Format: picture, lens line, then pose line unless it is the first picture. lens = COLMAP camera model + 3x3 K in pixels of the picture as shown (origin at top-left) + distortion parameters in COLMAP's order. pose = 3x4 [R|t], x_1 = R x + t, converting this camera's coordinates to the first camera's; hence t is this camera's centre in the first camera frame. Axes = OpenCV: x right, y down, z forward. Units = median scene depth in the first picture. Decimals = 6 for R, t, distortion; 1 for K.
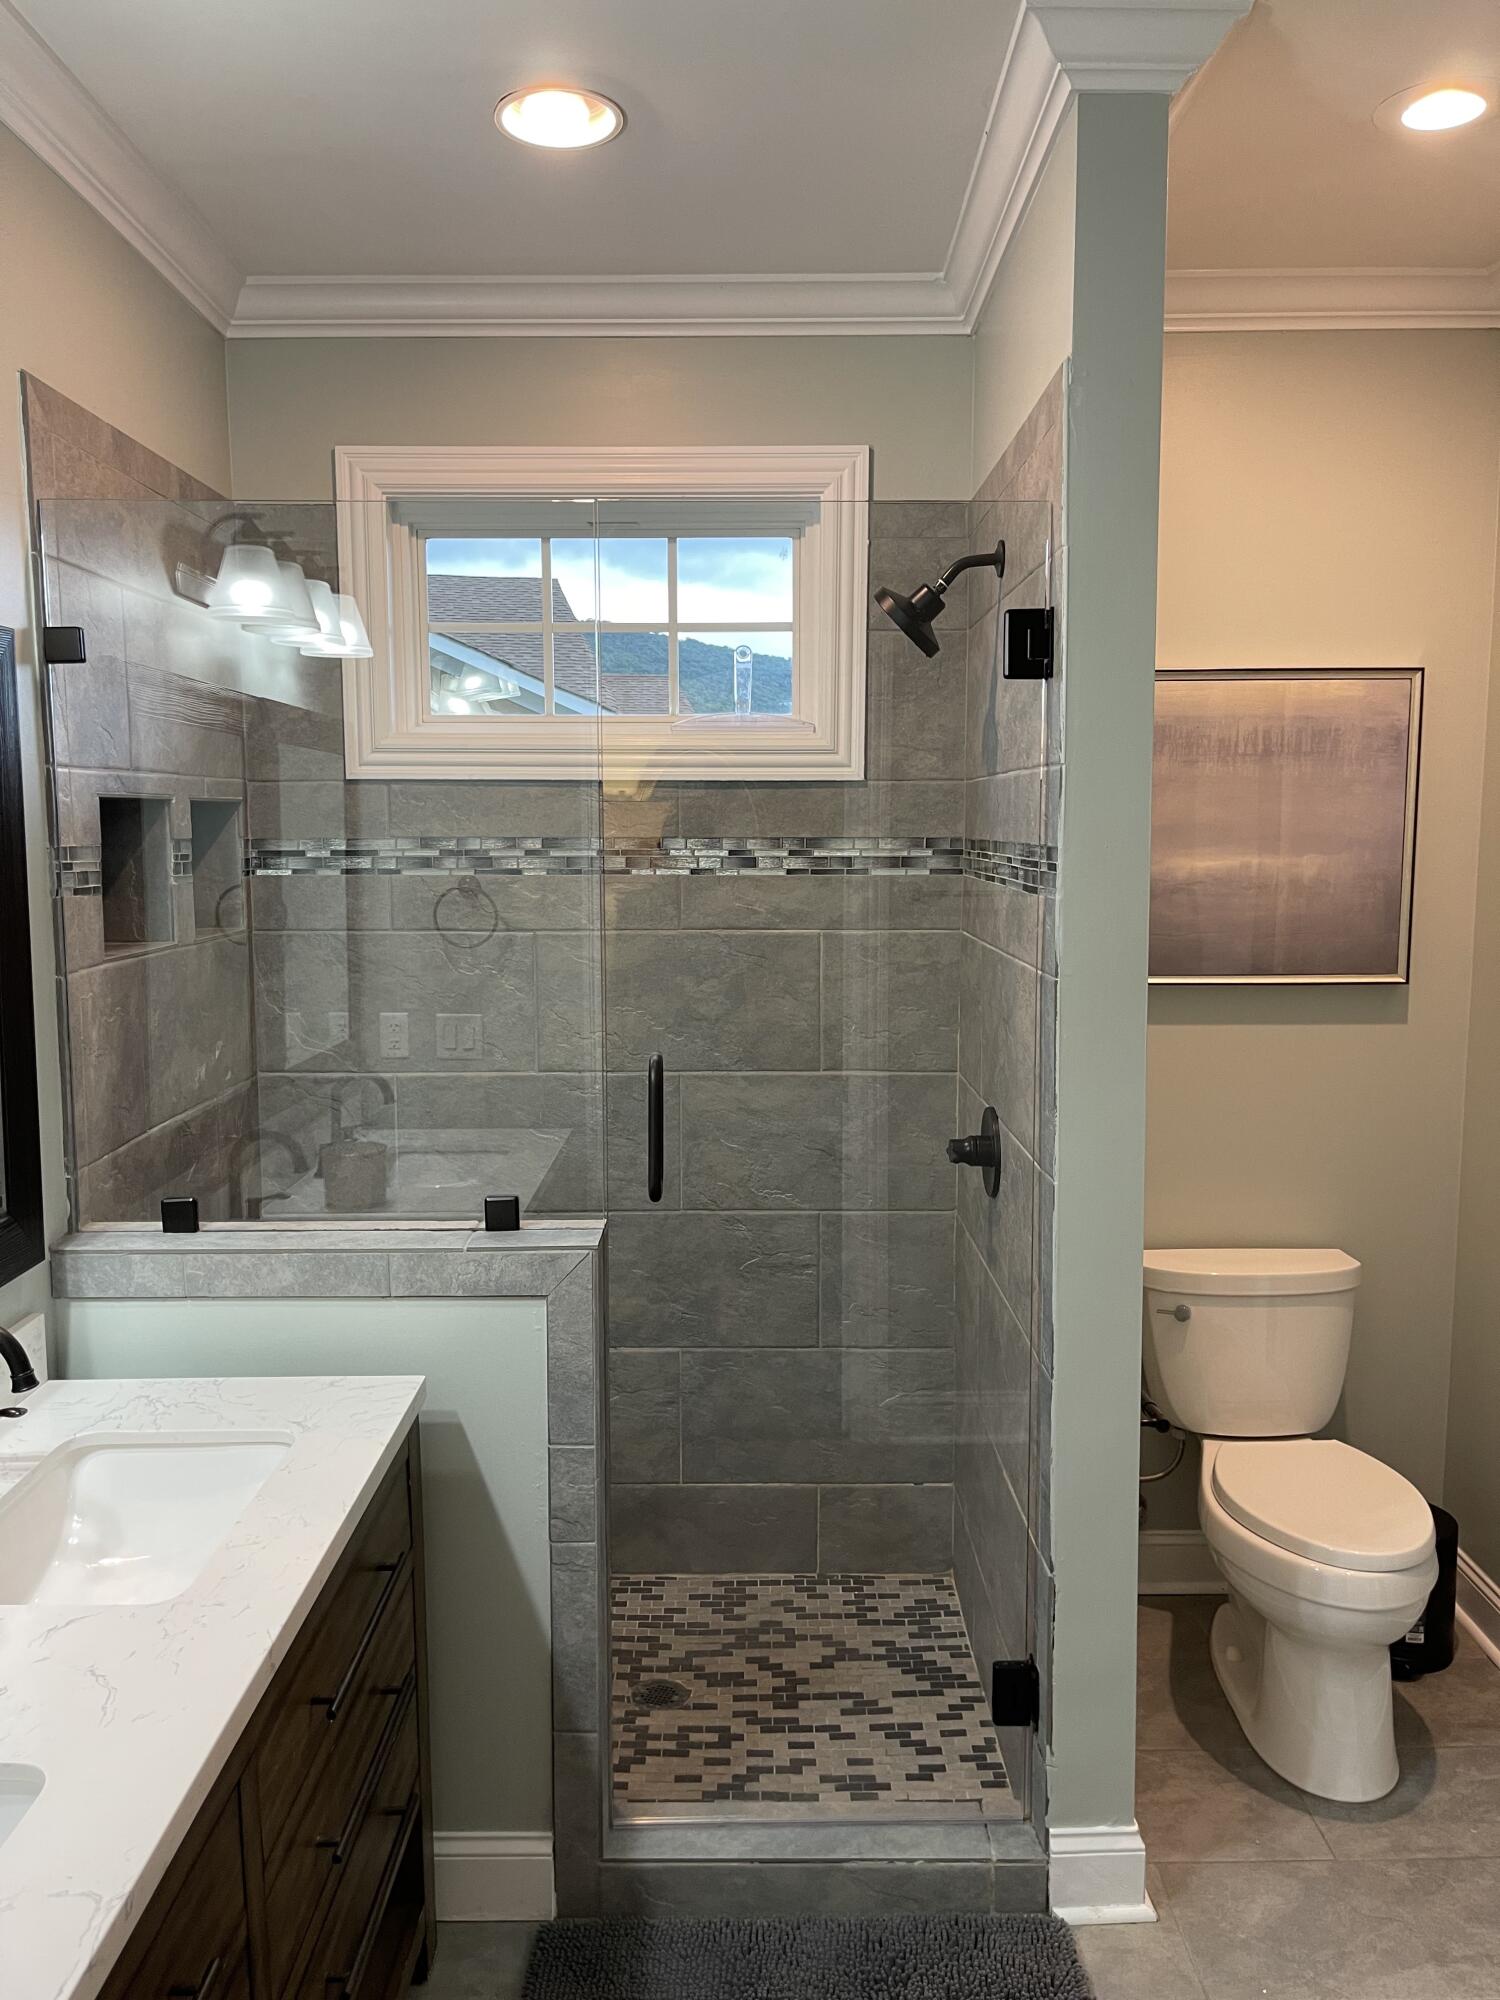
lens RADIAL K [[1518.9, 0, 739.4], [0, 1518.9, 999.4], [0, 0, 1]] dist [0.064953, -0.071498]
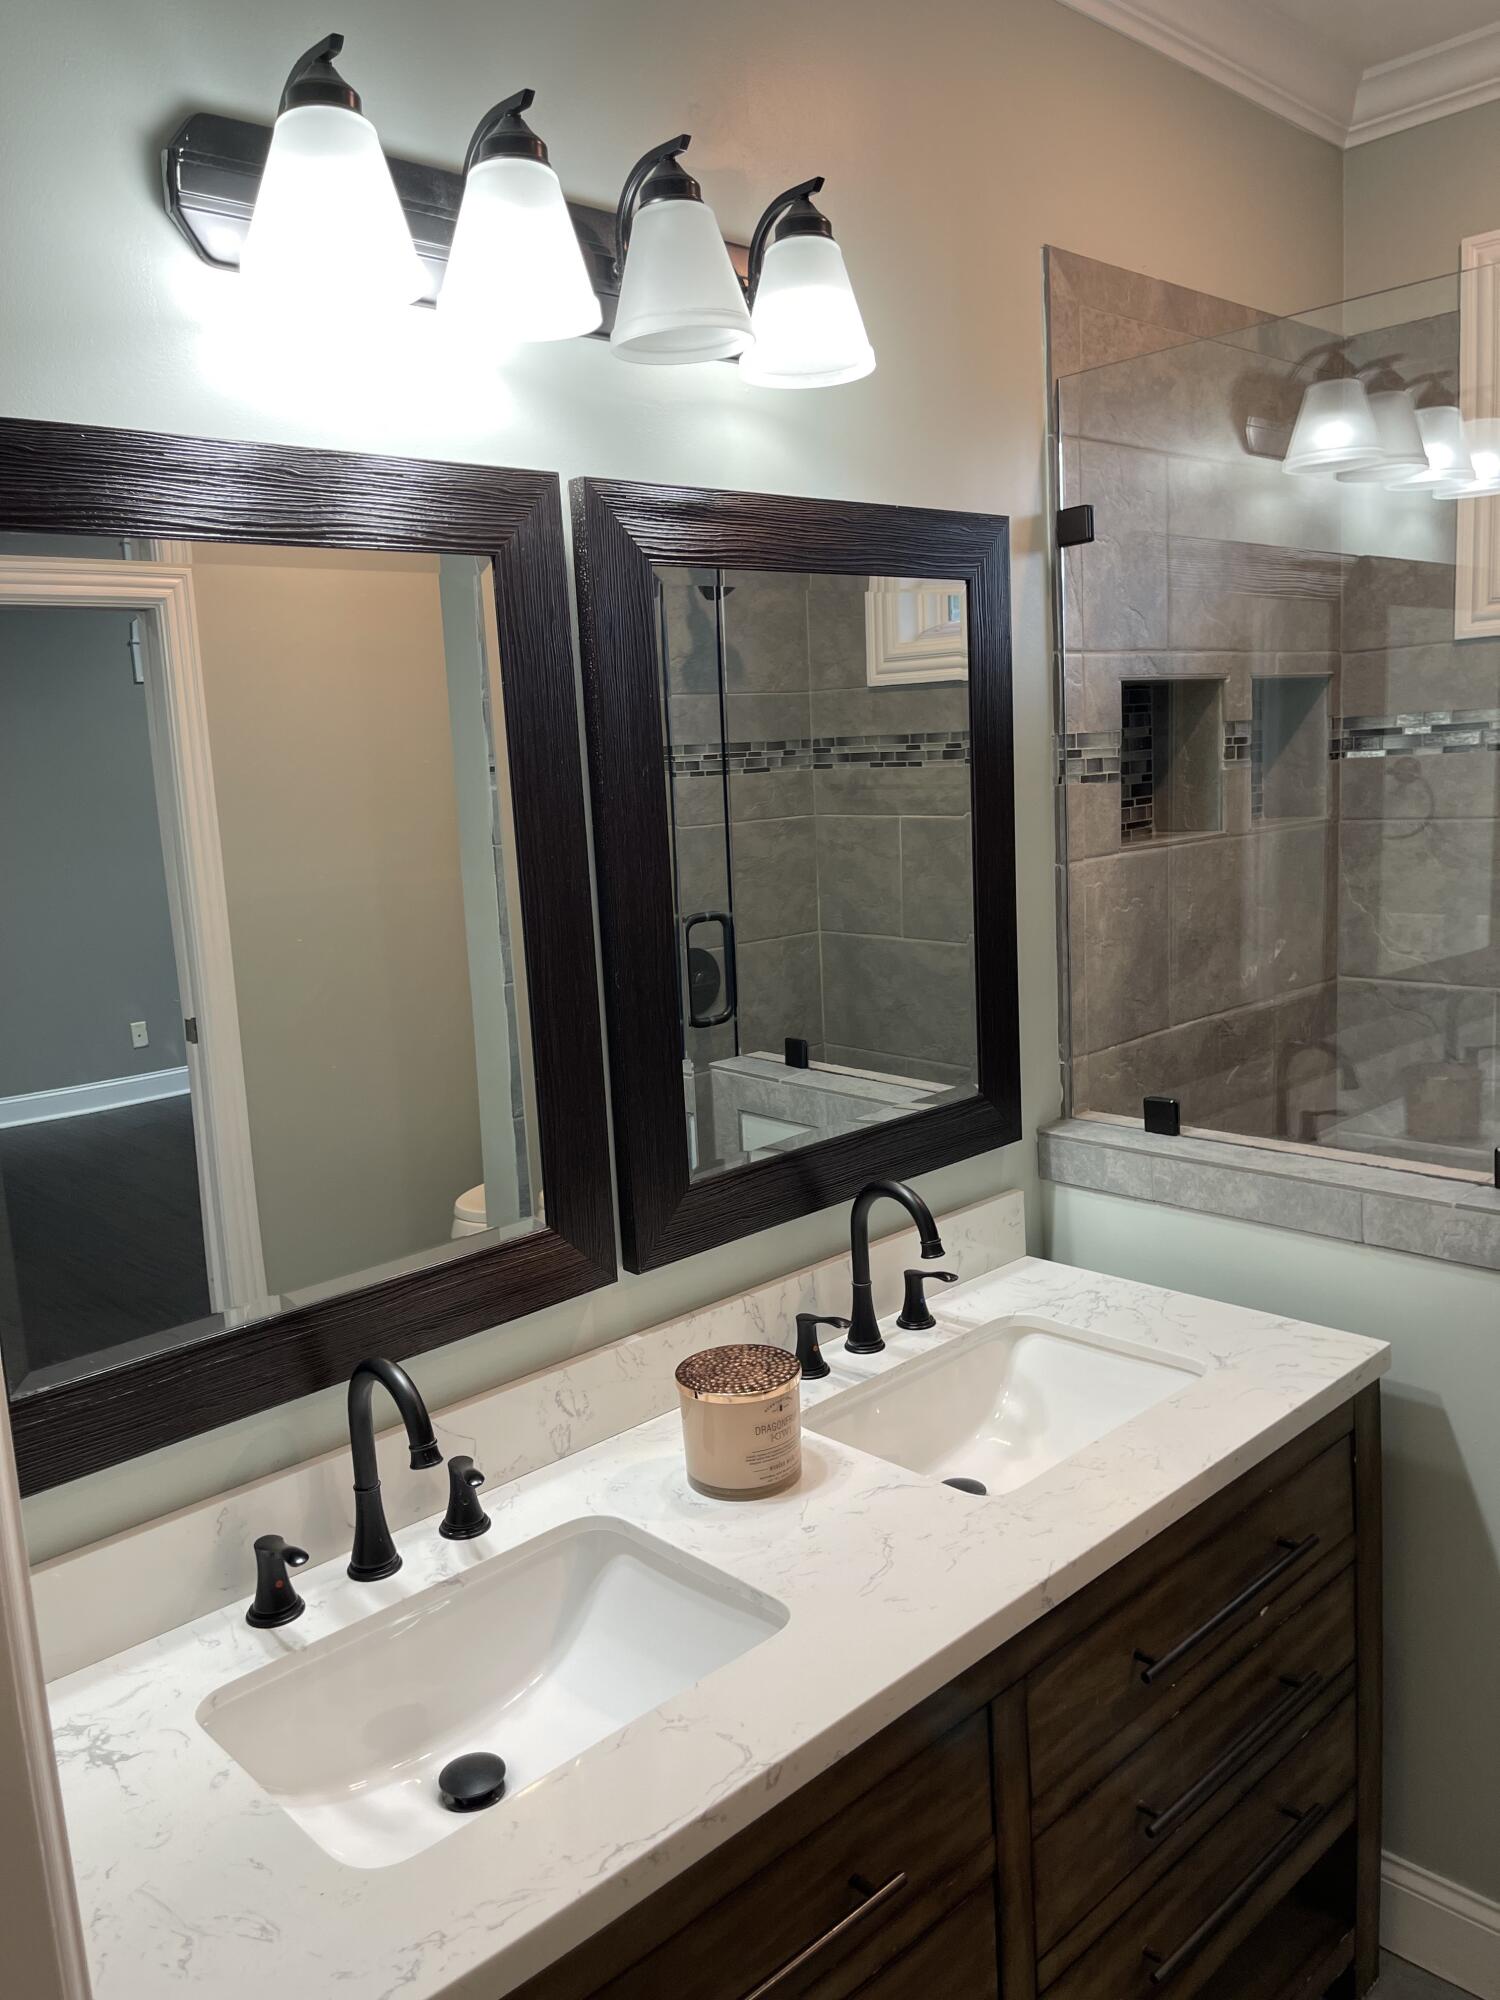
lens RADIAL K [[1518.9, 0, 742.7], [0, 1518.9, 1001.3], [0, 0, 1]] dist [0.064953, -0.071498]
pose [[0.690034, 0.079789, -0.719365, 0.133870], [-0.031572, 0.996277, 0.080218, 0.000797], [0.723088, -0.032642, 0.689985, 0.148811]]
